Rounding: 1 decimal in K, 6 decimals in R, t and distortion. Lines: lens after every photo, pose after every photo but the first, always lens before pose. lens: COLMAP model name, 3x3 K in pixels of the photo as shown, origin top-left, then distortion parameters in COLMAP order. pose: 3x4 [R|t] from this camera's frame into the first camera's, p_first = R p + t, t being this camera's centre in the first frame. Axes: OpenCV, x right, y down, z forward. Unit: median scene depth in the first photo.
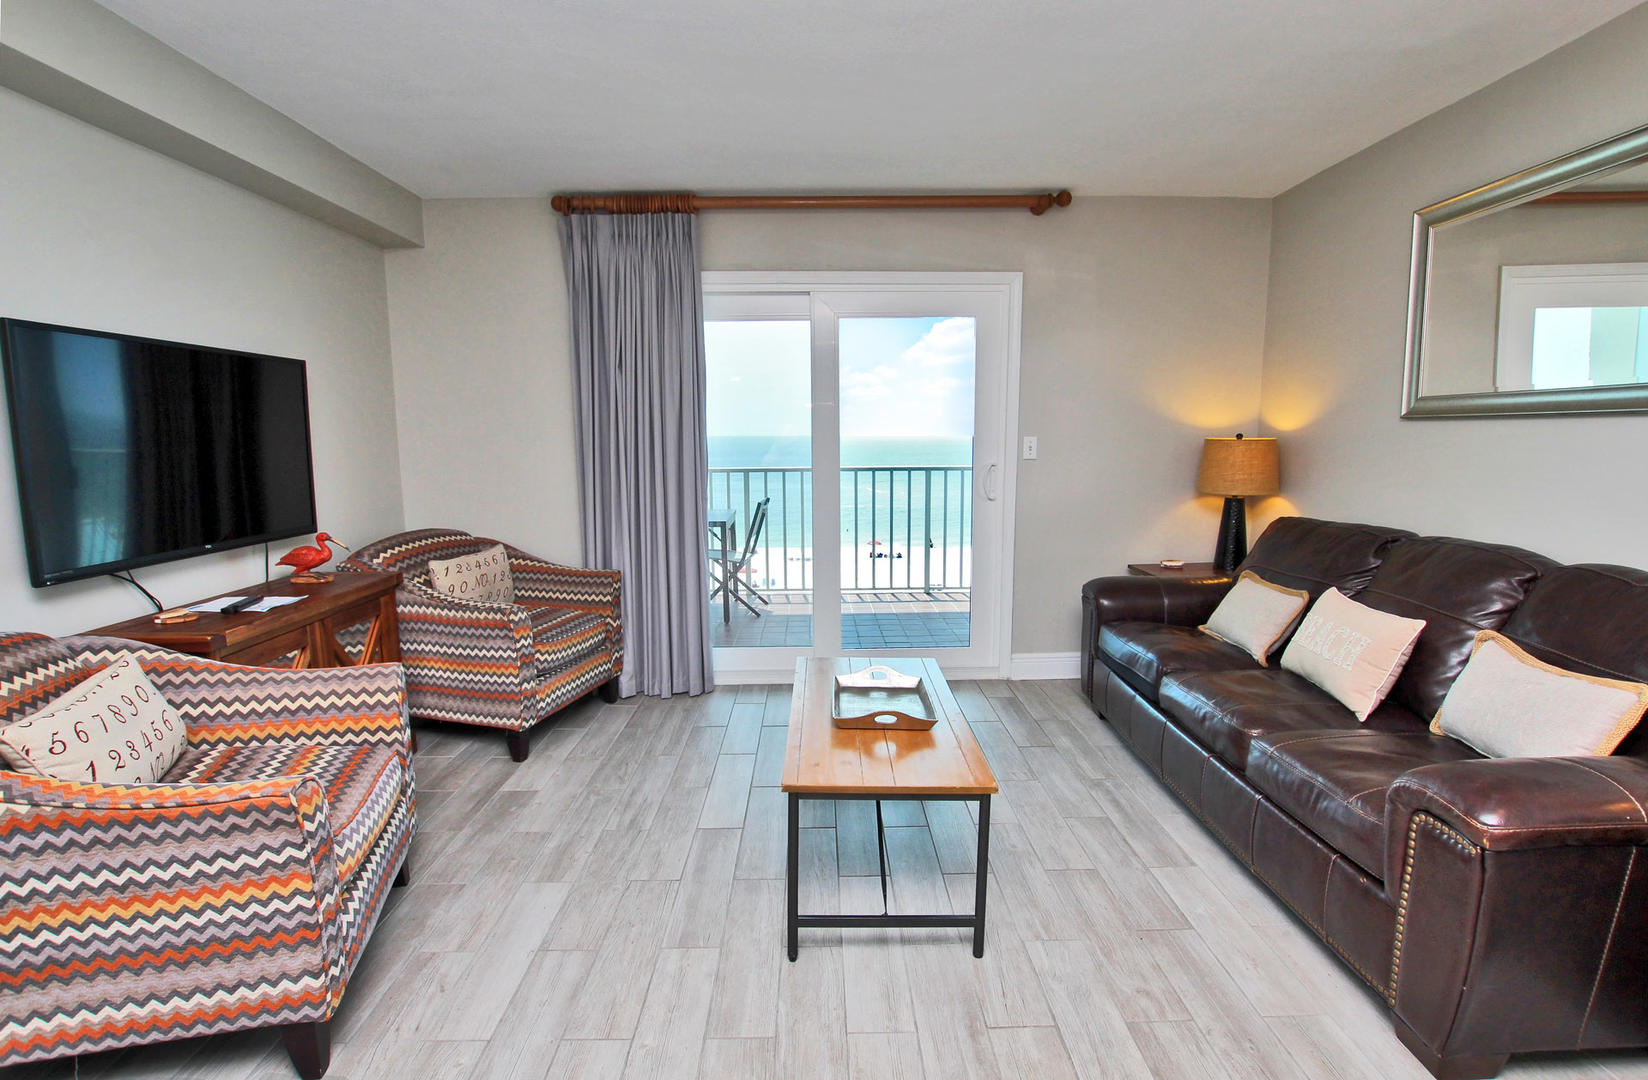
lens RADIAL K [[776.5, 0, 825.6], [0, 776.5, 544.9], [0, 0, 1]] dist [-0.022656, 0.000646]
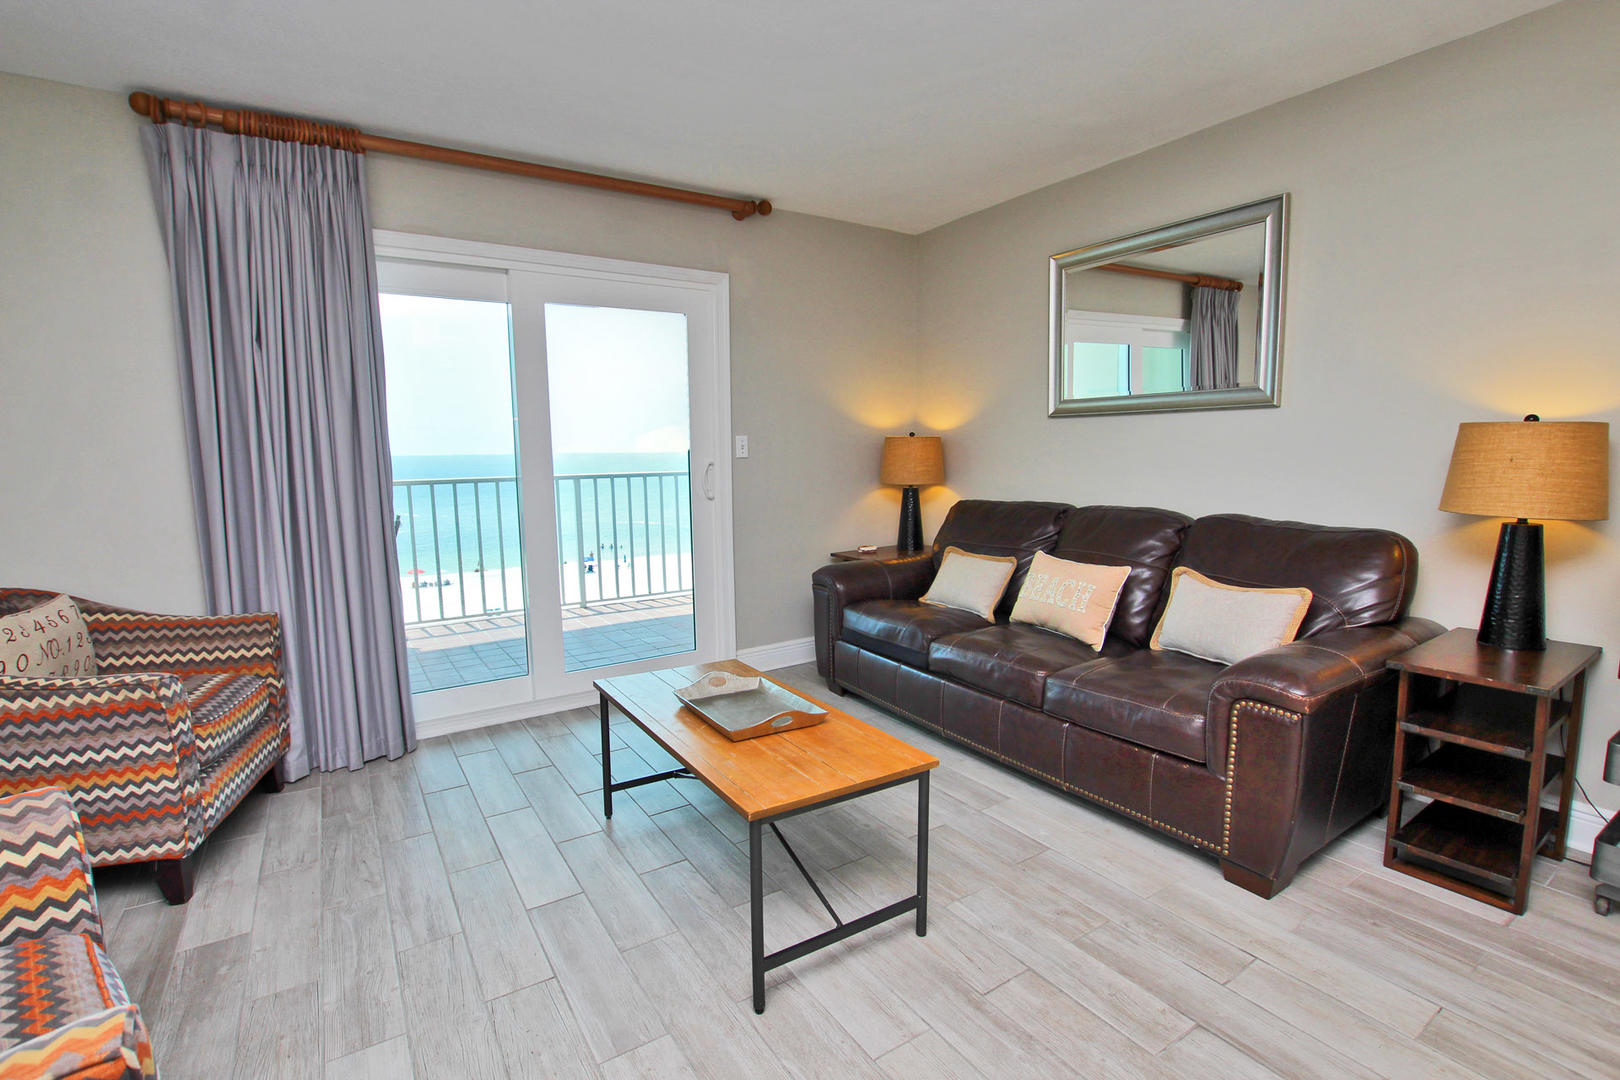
lens RADIAL K [[750.9, 0, 811.3], [0, 750.9, 546.5], [0, 0, 1]] dist [-0.034821, 0.005353]
pose [[0.844982, -0.073127, 0.529772, -0.214571], [0.082204, 0.996595, 0.006450, 0.007802], [-0.528440, 0.038100, 0.848115, 0.130318]]
